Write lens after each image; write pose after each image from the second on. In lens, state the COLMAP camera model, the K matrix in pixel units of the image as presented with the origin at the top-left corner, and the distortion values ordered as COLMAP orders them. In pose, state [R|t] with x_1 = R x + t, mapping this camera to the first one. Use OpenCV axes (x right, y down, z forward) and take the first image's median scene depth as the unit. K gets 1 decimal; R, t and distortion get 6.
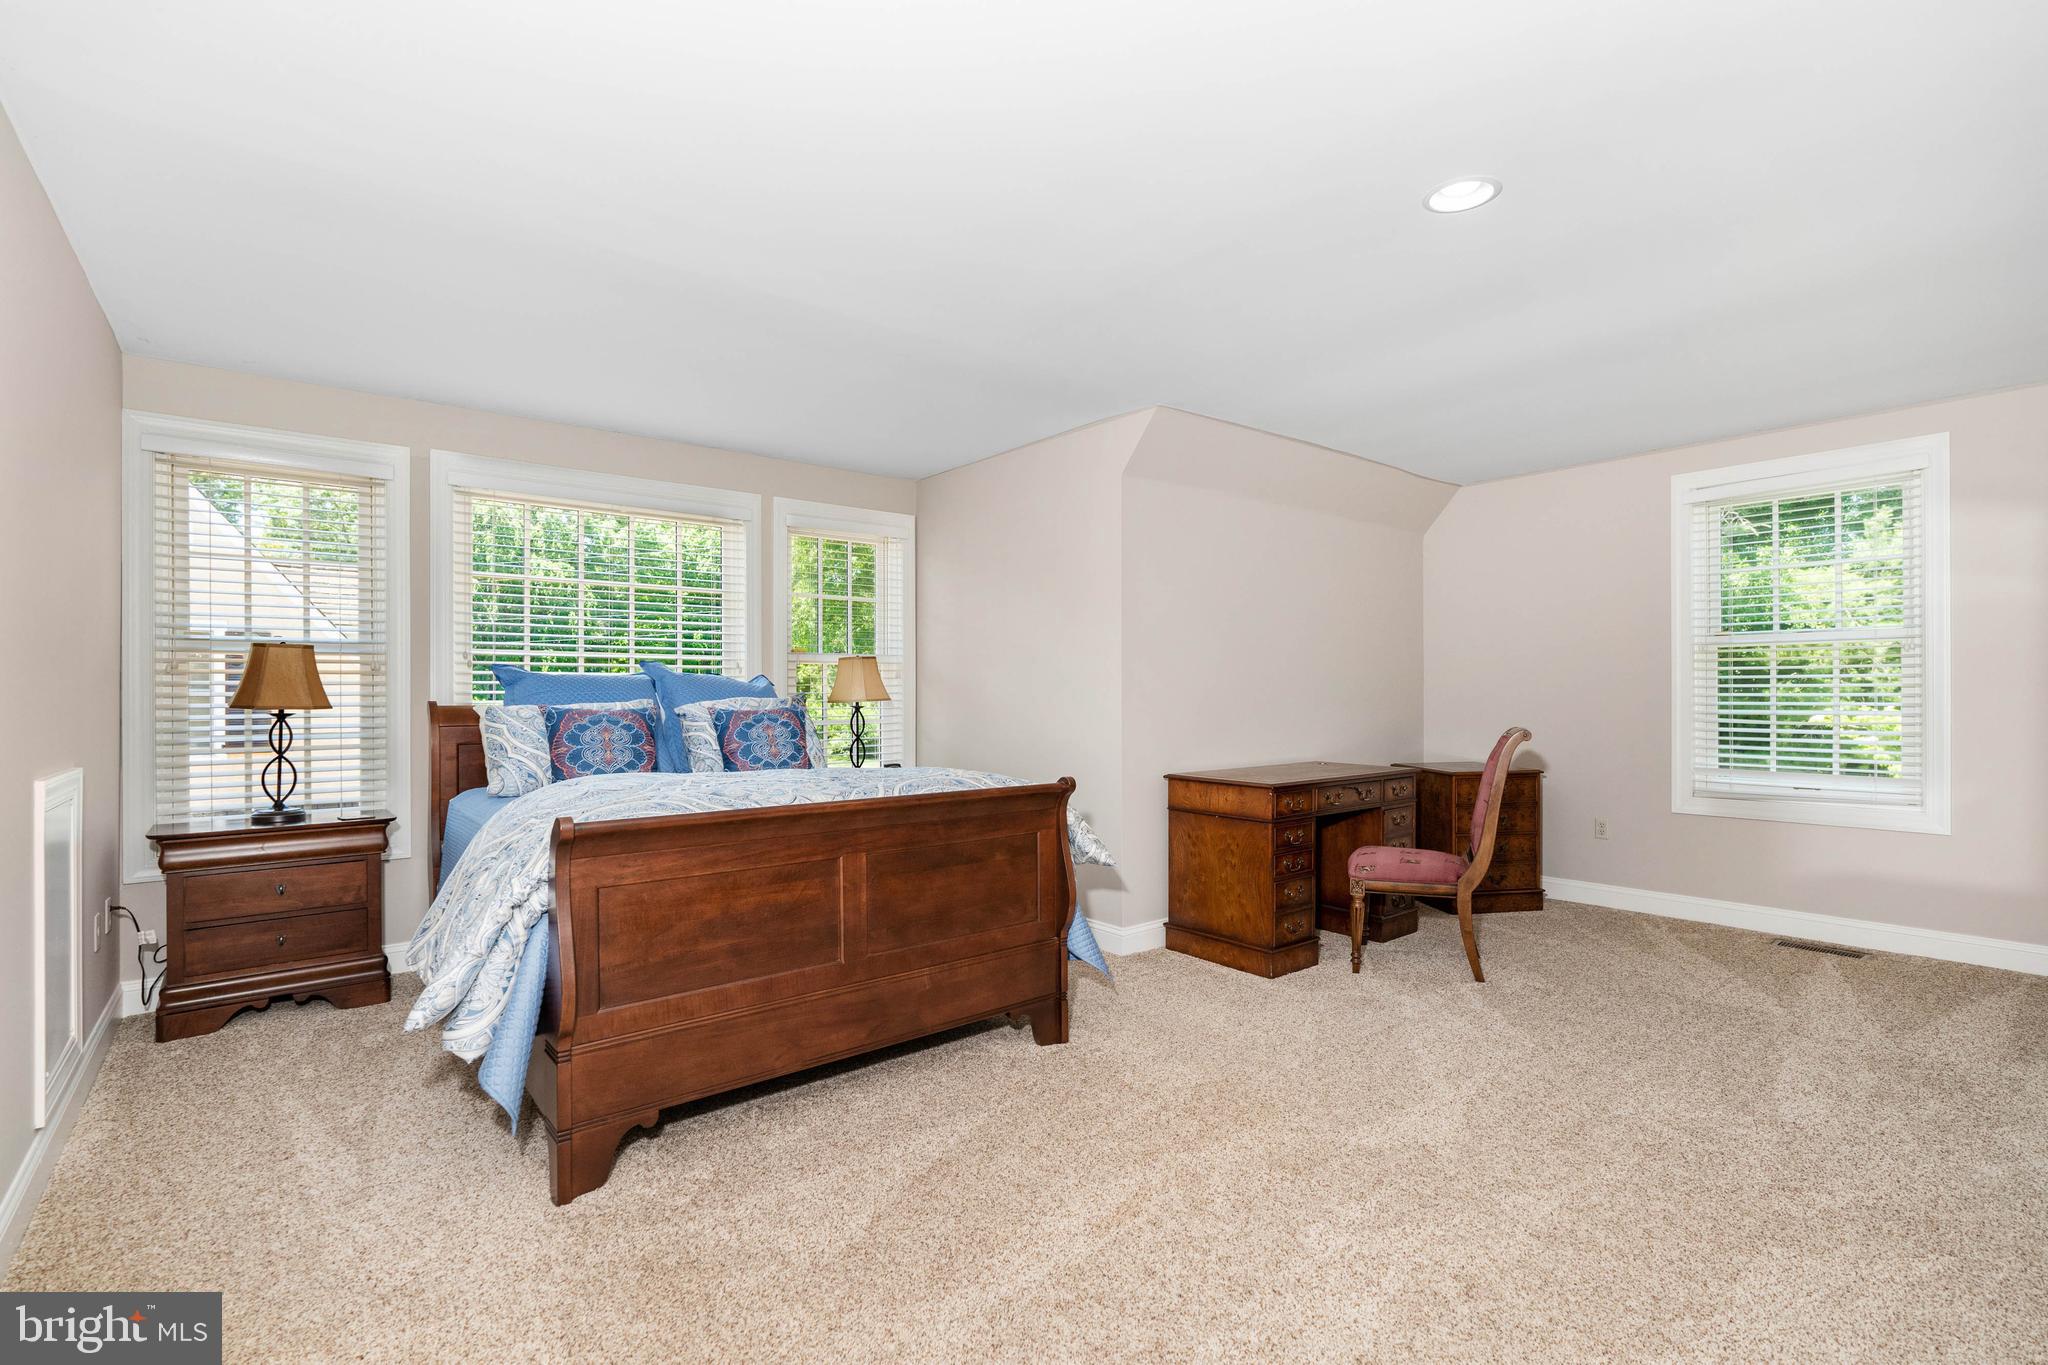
lens RADIAL K [[935.1, 0, 1027.0], [0, 935.1, 686.4], [0, 0, 1]] dist [-0.002903, 0.001594]
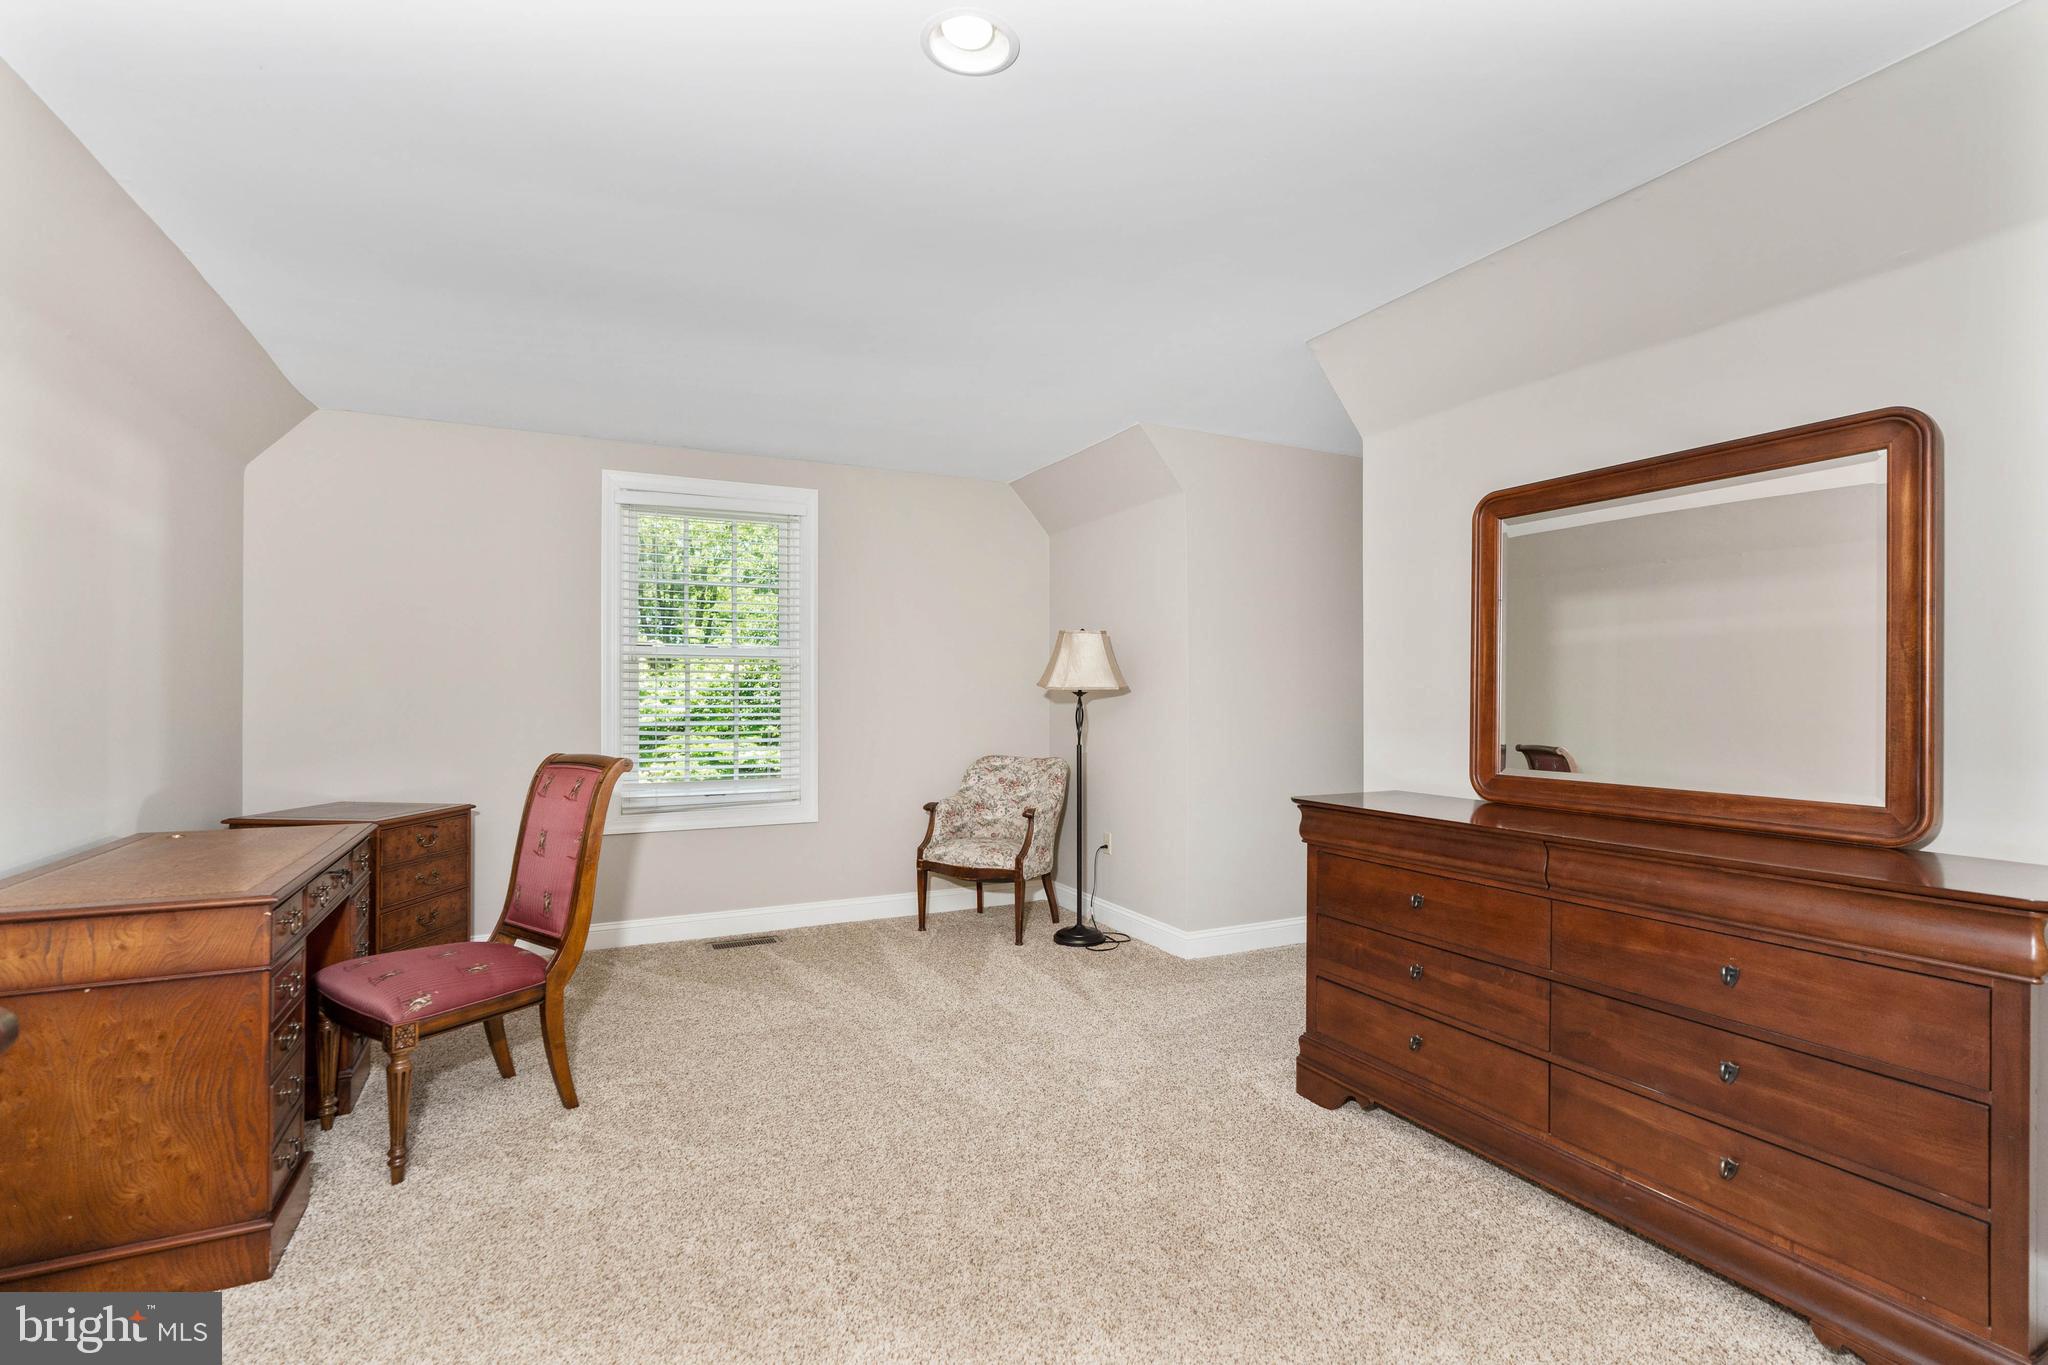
lens RADIAL K [[935.1, 0, 1018.8], [0, 935.1, 690.8], [0, 0, 1]] dist [-0.002903, 0.001594]
pose [[0.226119, 0.006100, 0.974081, -0.142687], [-0.006239, 0.999969, -0.004814, -0.007013], [-0.974080, -0.004989, 0.226150, 0.483086]]
